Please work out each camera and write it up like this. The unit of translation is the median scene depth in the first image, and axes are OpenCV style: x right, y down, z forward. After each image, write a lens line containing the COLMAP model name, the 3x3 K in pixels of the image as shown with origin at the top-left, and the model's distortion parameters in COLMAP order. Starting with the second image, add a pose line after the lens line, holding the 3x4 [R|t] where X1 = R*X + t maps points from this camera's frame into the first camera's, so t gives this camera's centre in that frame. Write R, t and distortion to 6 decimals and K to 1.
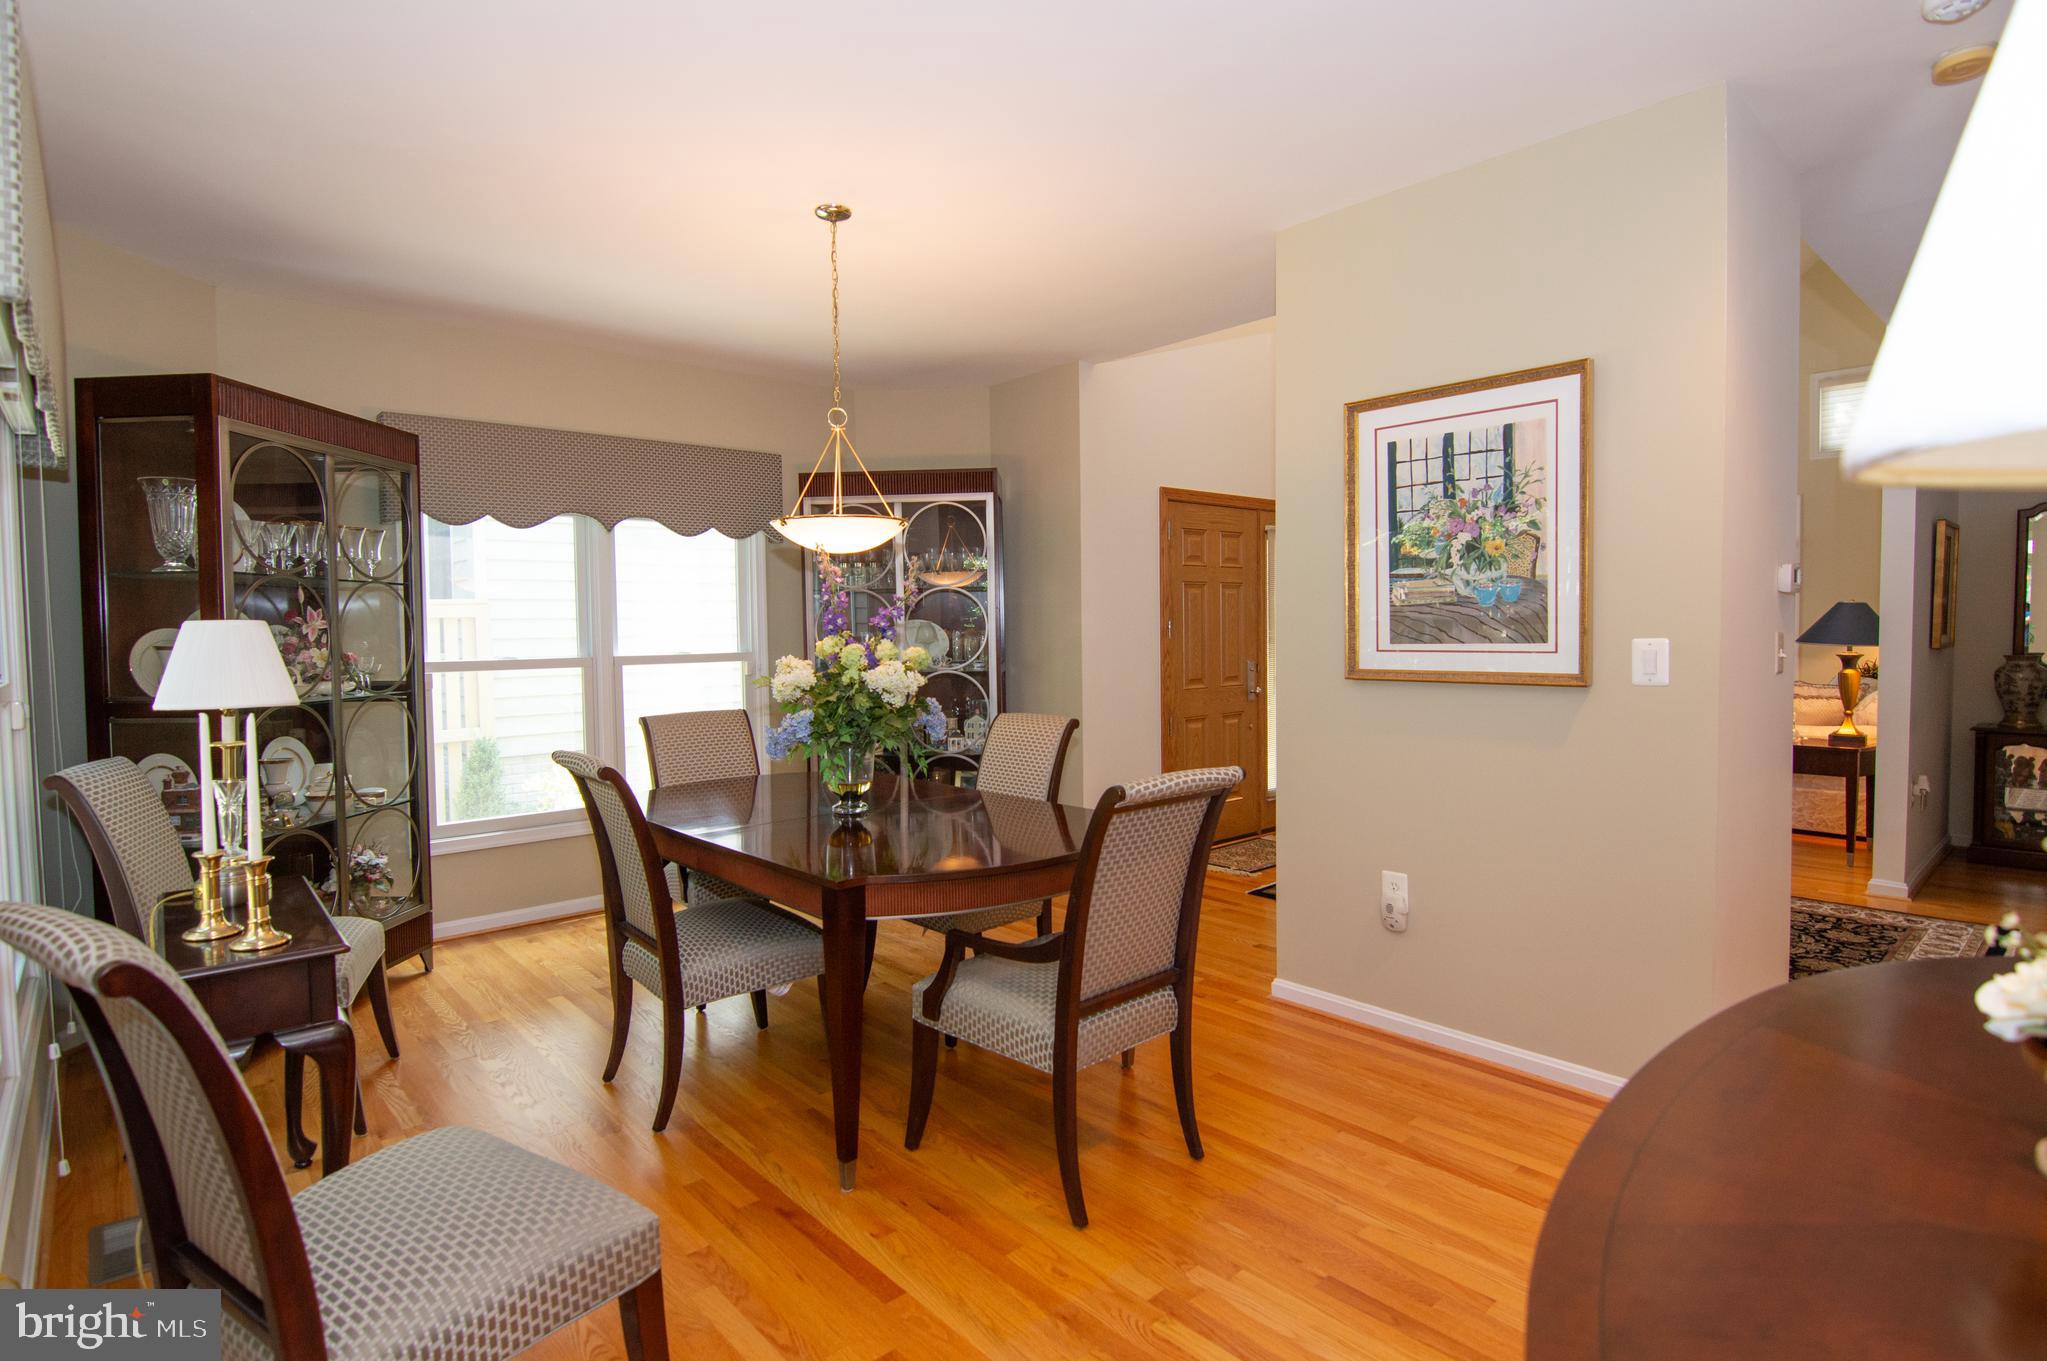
lens RADIAL K [[1011.3, 0, 1020.4], [0, 1011.3, 681.6], [0, 0, 1]] dist [-0.013861, -0.002196]
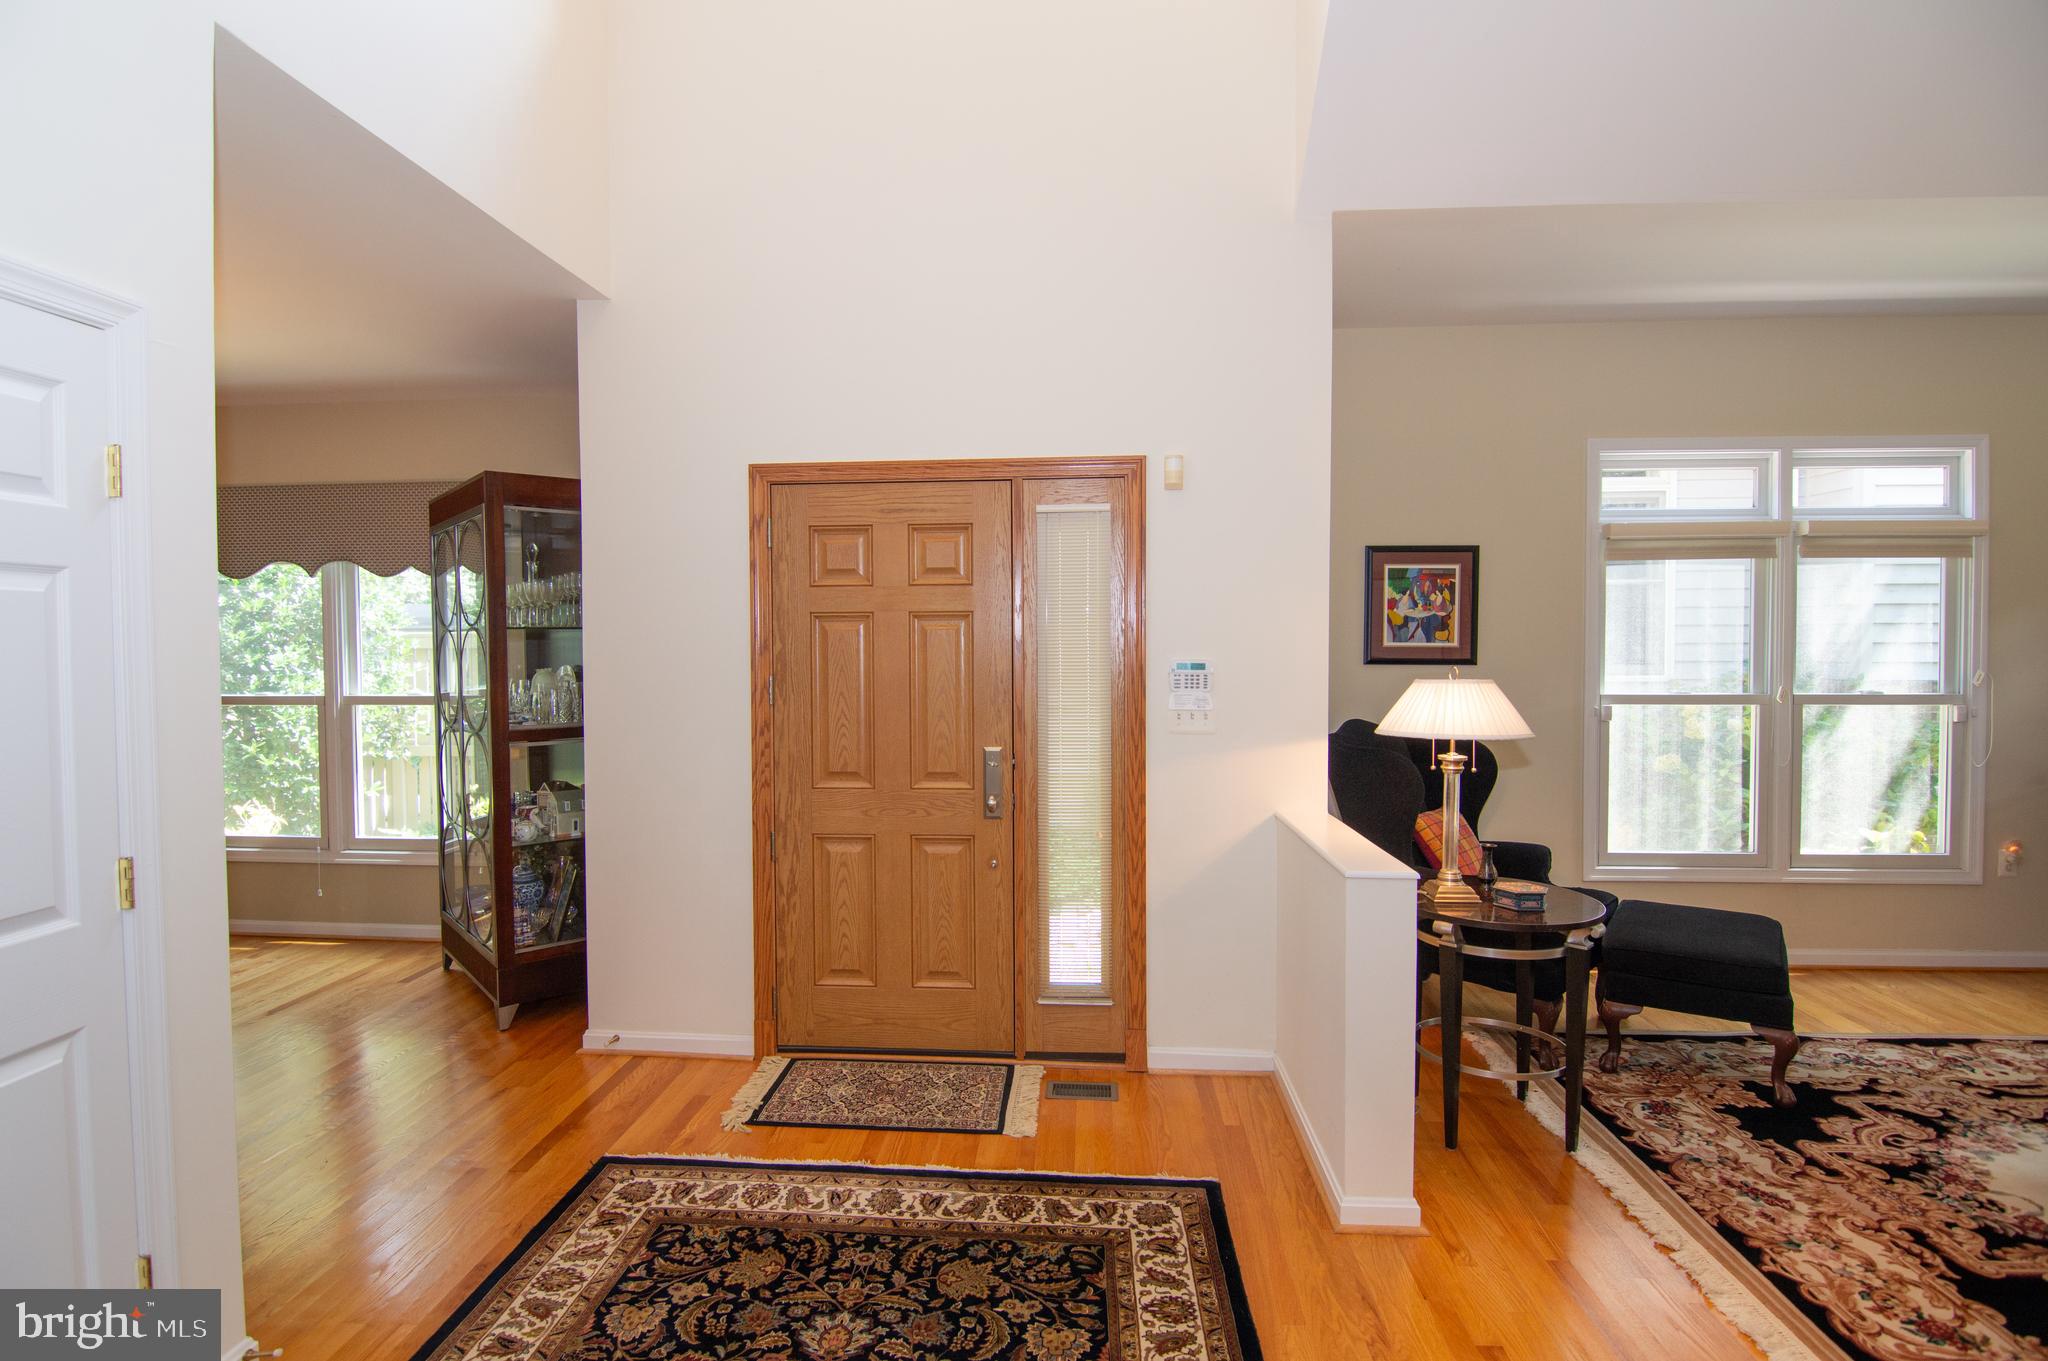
lens RADIAL K [[1011.8, 0, 1013.5], [0, 1011.8, 667.8], [0, 0, 1]] dist [-0.013861, -0.002196]
pose [[0.683719, 0.023419, -0.729370, 0.711626], [-0.035182, 0.999381, -0.000892, -0.070933], [0.728897, 0.026271, 0.684119, 0.689442]]
